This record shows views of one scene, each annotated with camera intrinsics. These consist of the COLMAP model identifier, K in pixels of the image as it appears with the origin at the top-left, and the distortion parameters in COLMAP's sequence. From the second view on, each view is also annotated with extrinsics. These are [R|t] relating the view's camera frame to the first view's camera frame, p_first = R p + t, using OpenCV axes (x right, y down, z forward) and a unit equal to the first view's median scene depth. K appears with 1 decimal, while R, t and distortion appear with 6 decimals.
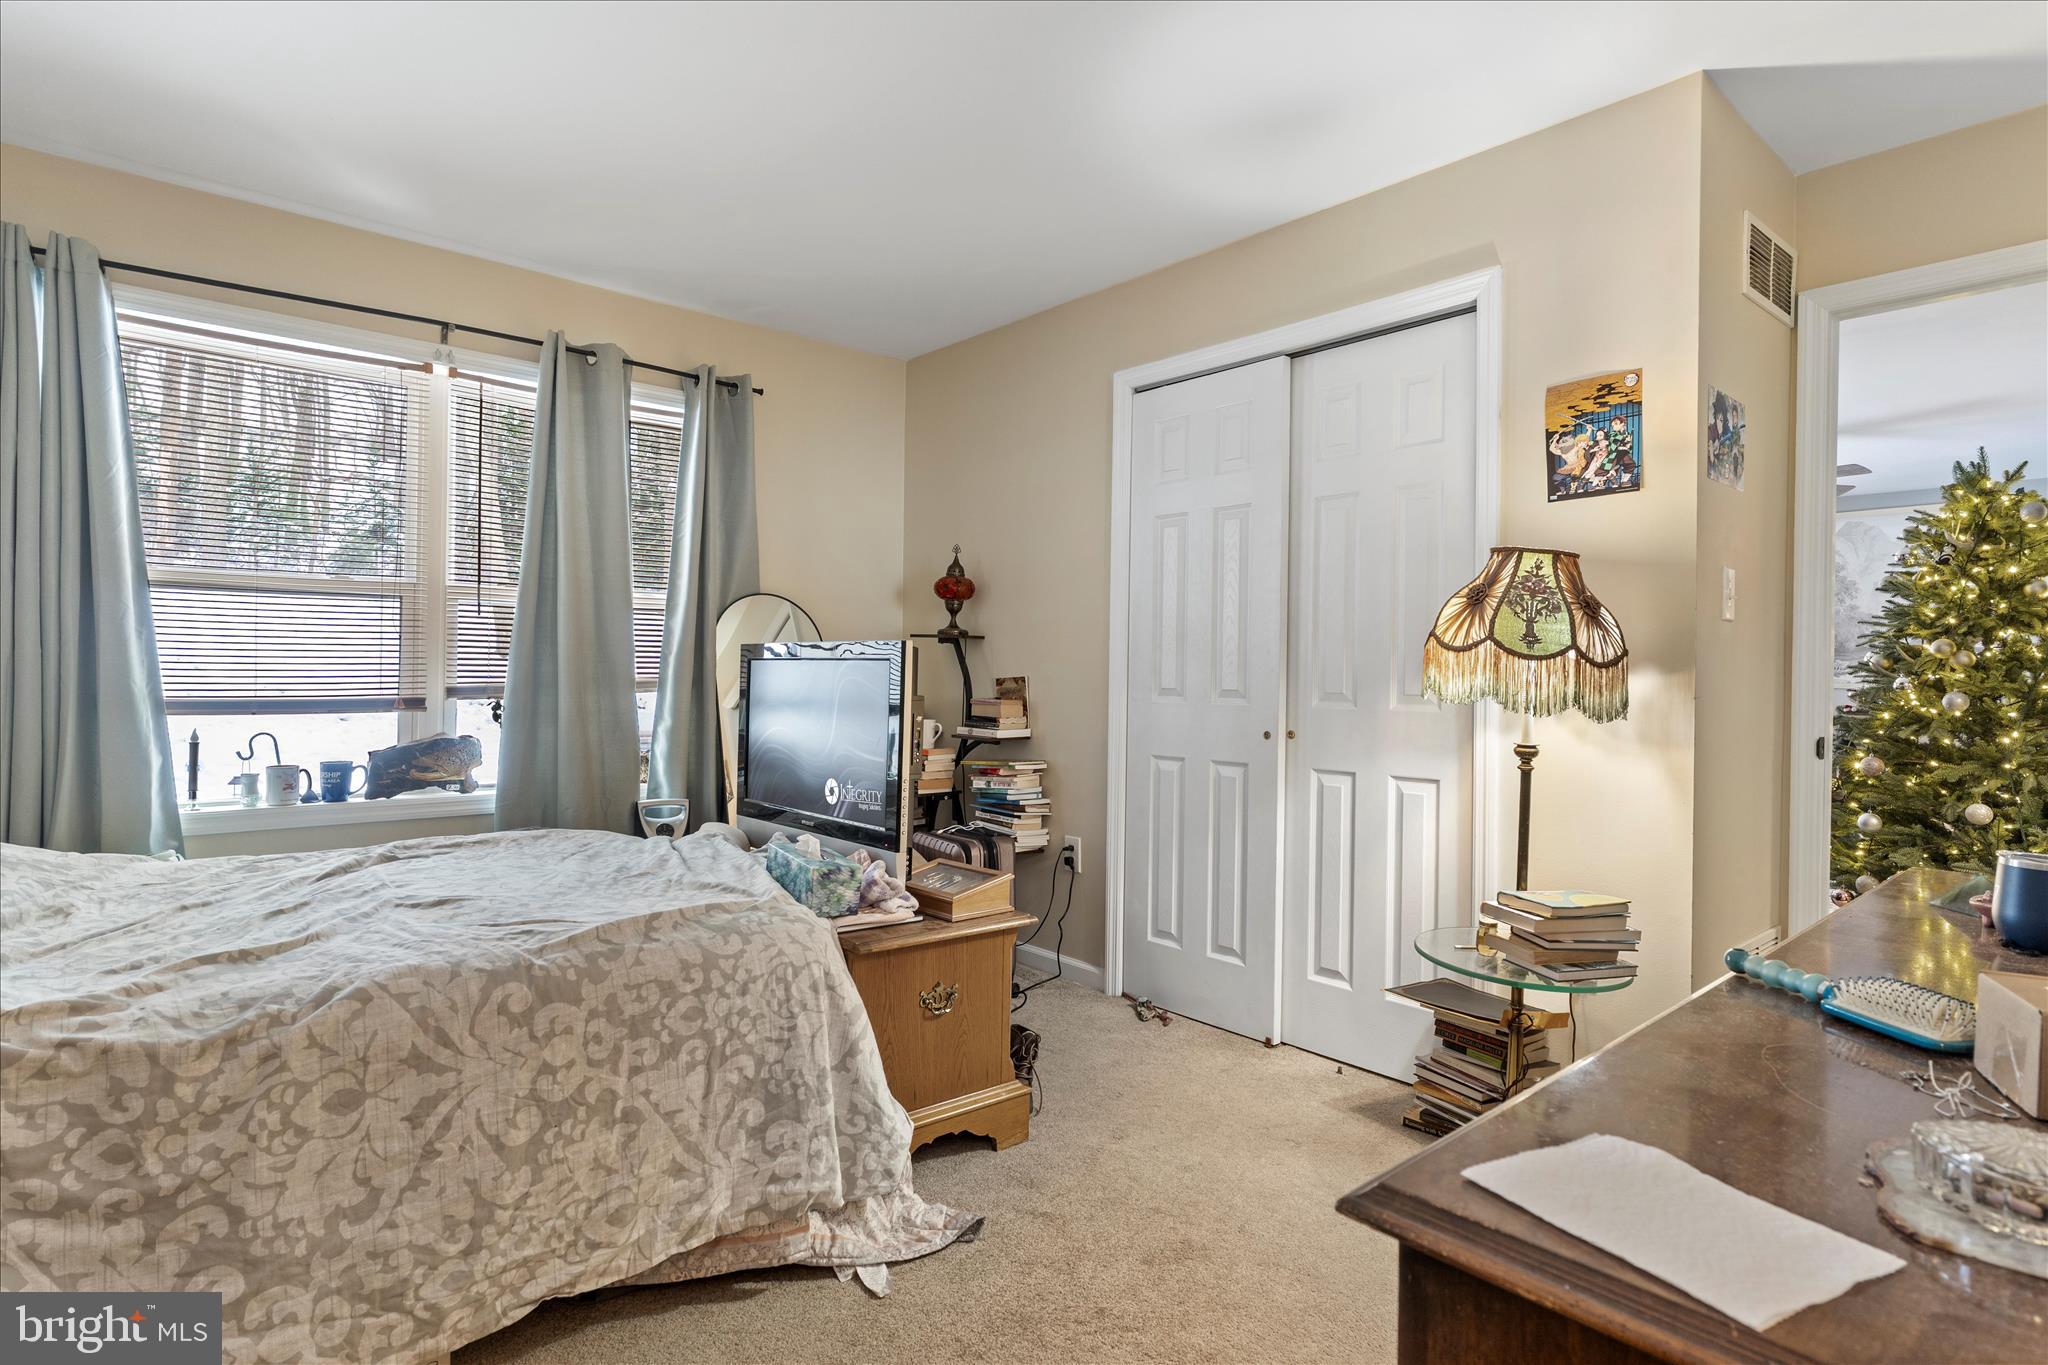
lens RADIAL K [[1055.2, 0, 1024.0], [0, 1055.2, 682.5], [0, 0, 1]] dist [-0.000390, 0.000497]
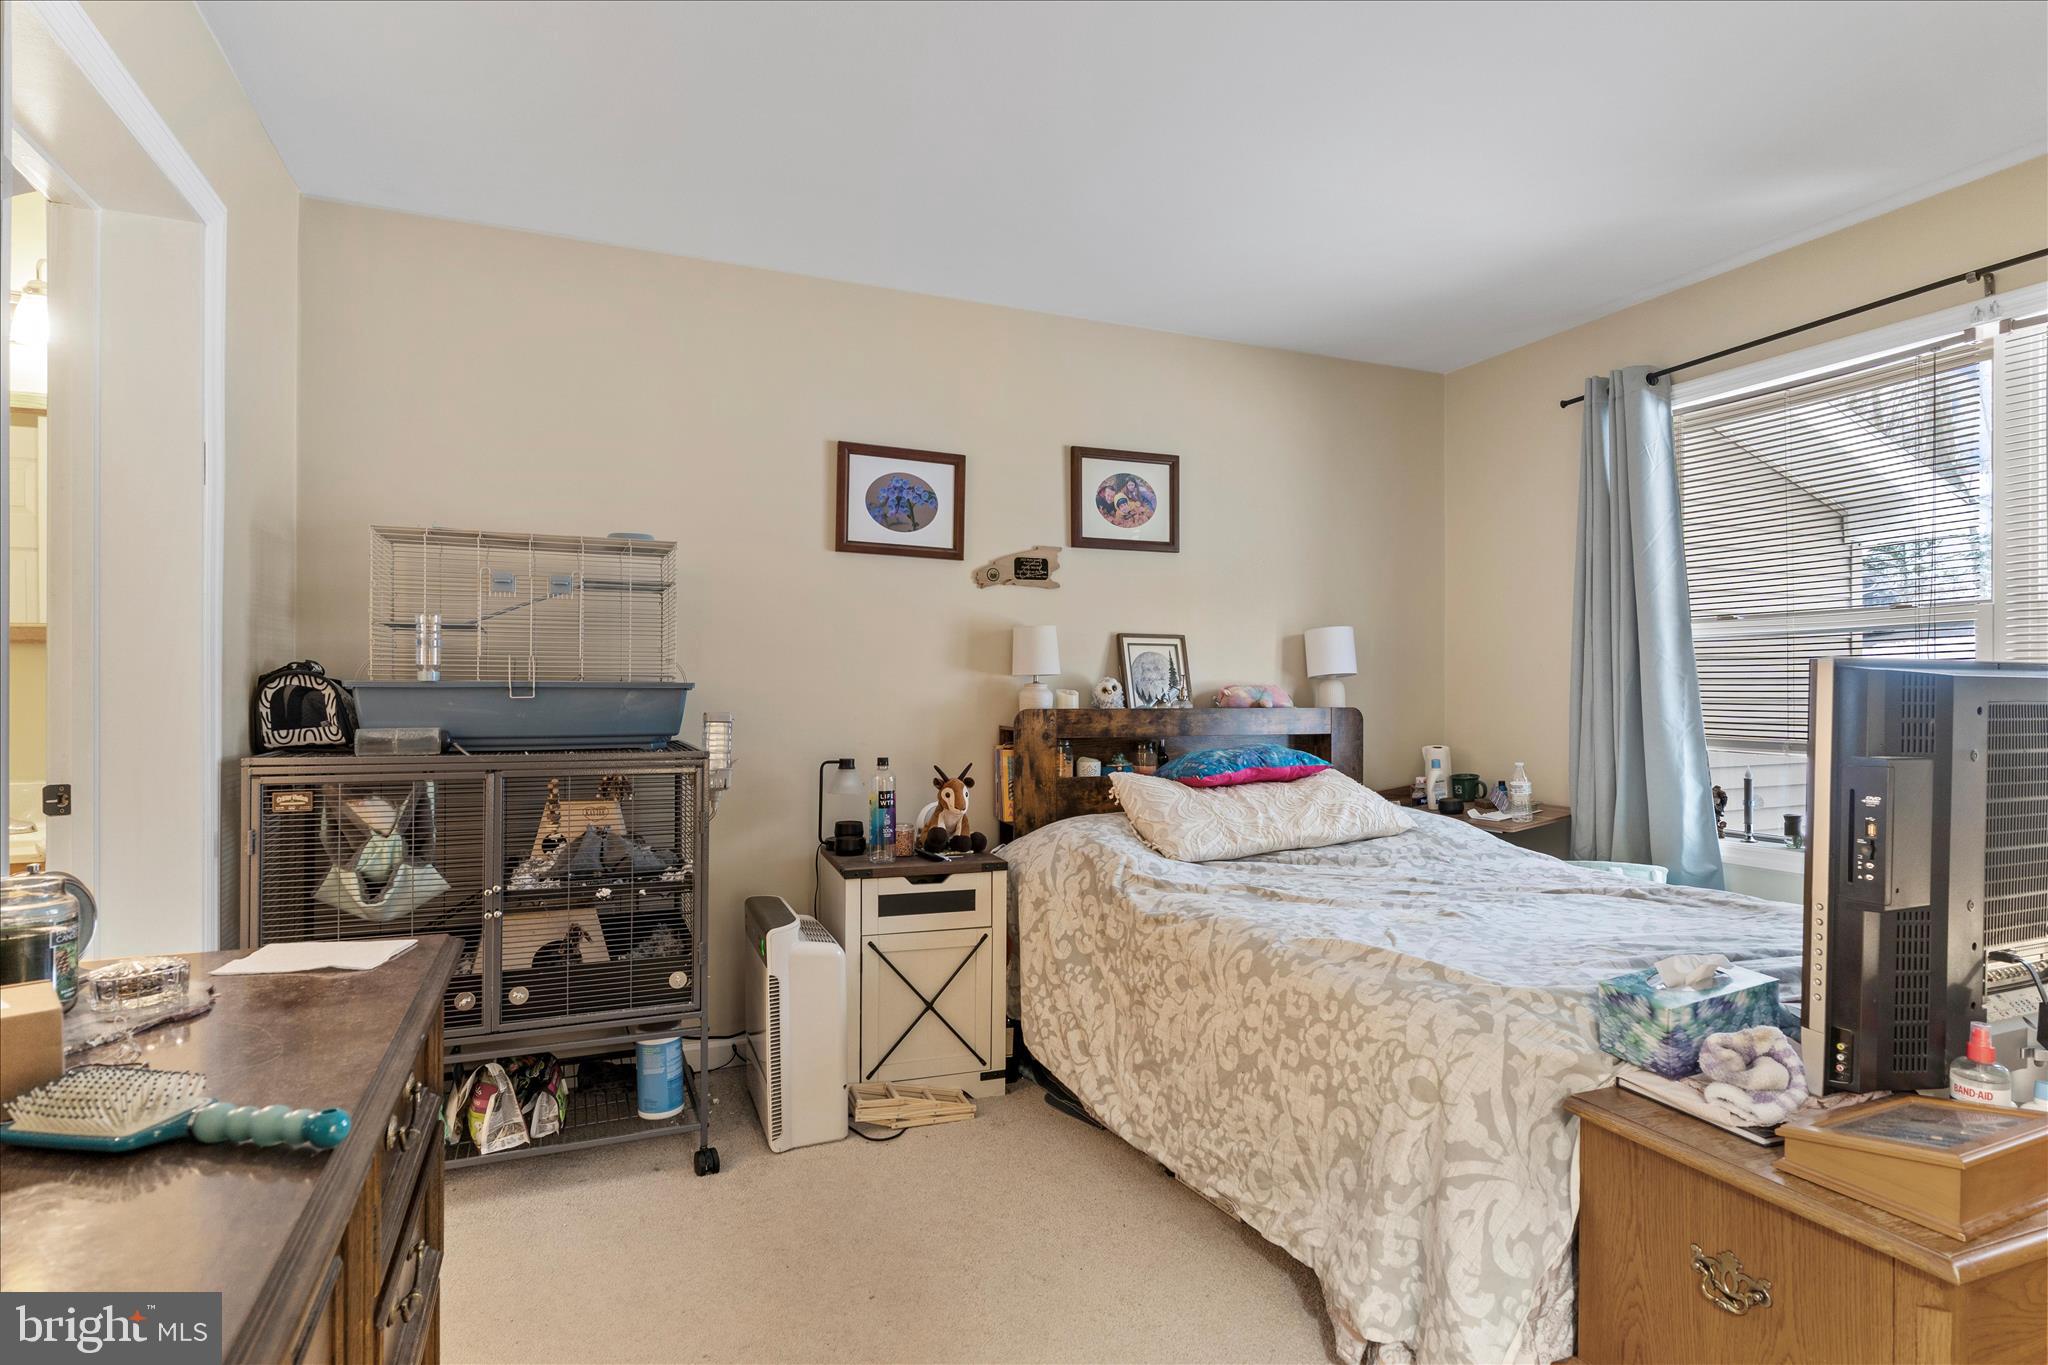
lens RADIAL K [[1055.2, 0, 1024.0], [0, 1055.2, 682.5], [0, 0, 1]] dist [-0.000390, 0.000497]
pose [[-0.316822, -0.023714, -0.948189, 0.801222], [-0.014478, 0.999692, -0.020164, -0.012987], [0.948375, 0.007339, -0.317067, 1.095969]]
